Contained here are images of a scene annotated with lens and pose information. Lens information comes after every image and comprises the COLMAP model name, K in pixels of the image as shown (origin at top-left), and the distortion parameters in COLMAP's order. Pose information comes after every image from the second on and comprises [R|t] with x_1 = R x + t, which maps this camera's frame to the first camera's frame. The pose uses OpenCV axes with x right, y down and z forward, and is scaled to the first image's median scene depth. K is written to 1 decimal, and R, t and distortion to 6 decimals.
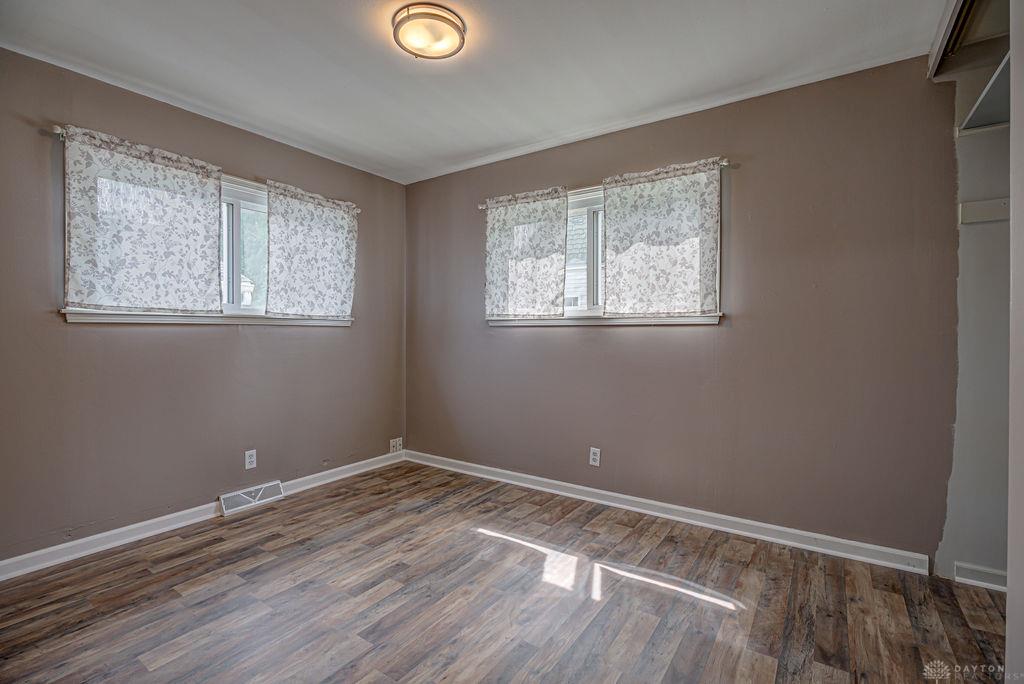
lens RADIAL K [[471.3, 0, 516.0], [0, 471.3, 338.5], [0, 0, 1]] dist [-0.004978, -0.001133]
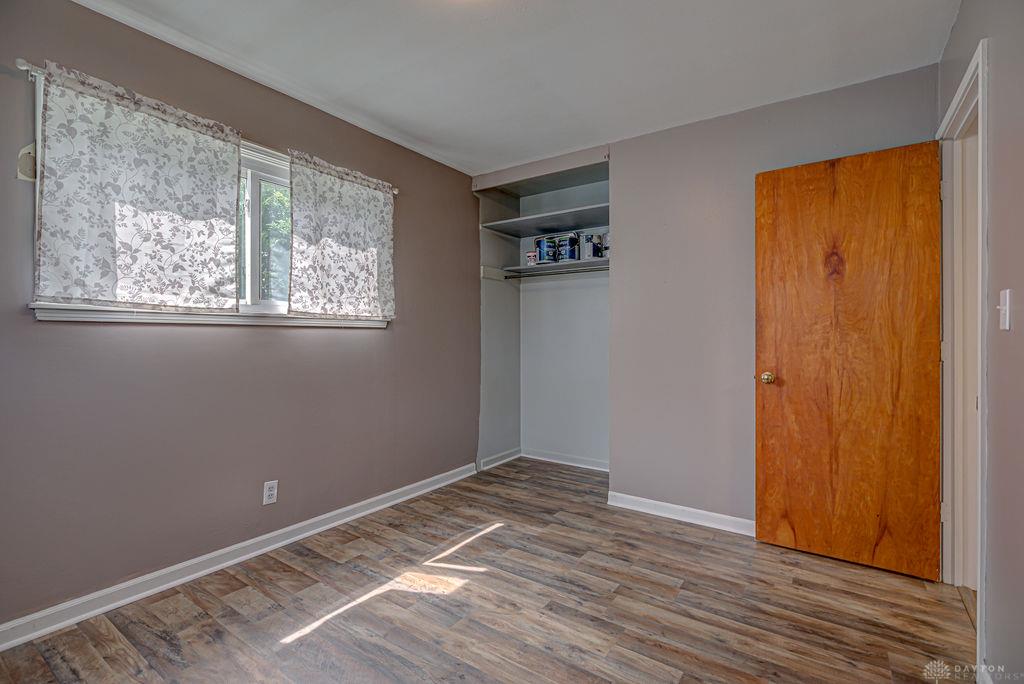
lens RADIAL K [[471.3, 0, 510.7], [0, 471.3, 338.7], [0, 0, 1]] dist [-0.004978, -0.001133]
pose [[0.007572, -0.005080, 0.999958, -0.667144], [0.010907, 0.999928, 0.004997, -0.006219], [-0.999912, 0.010869, 0.007627, 0.637739]]
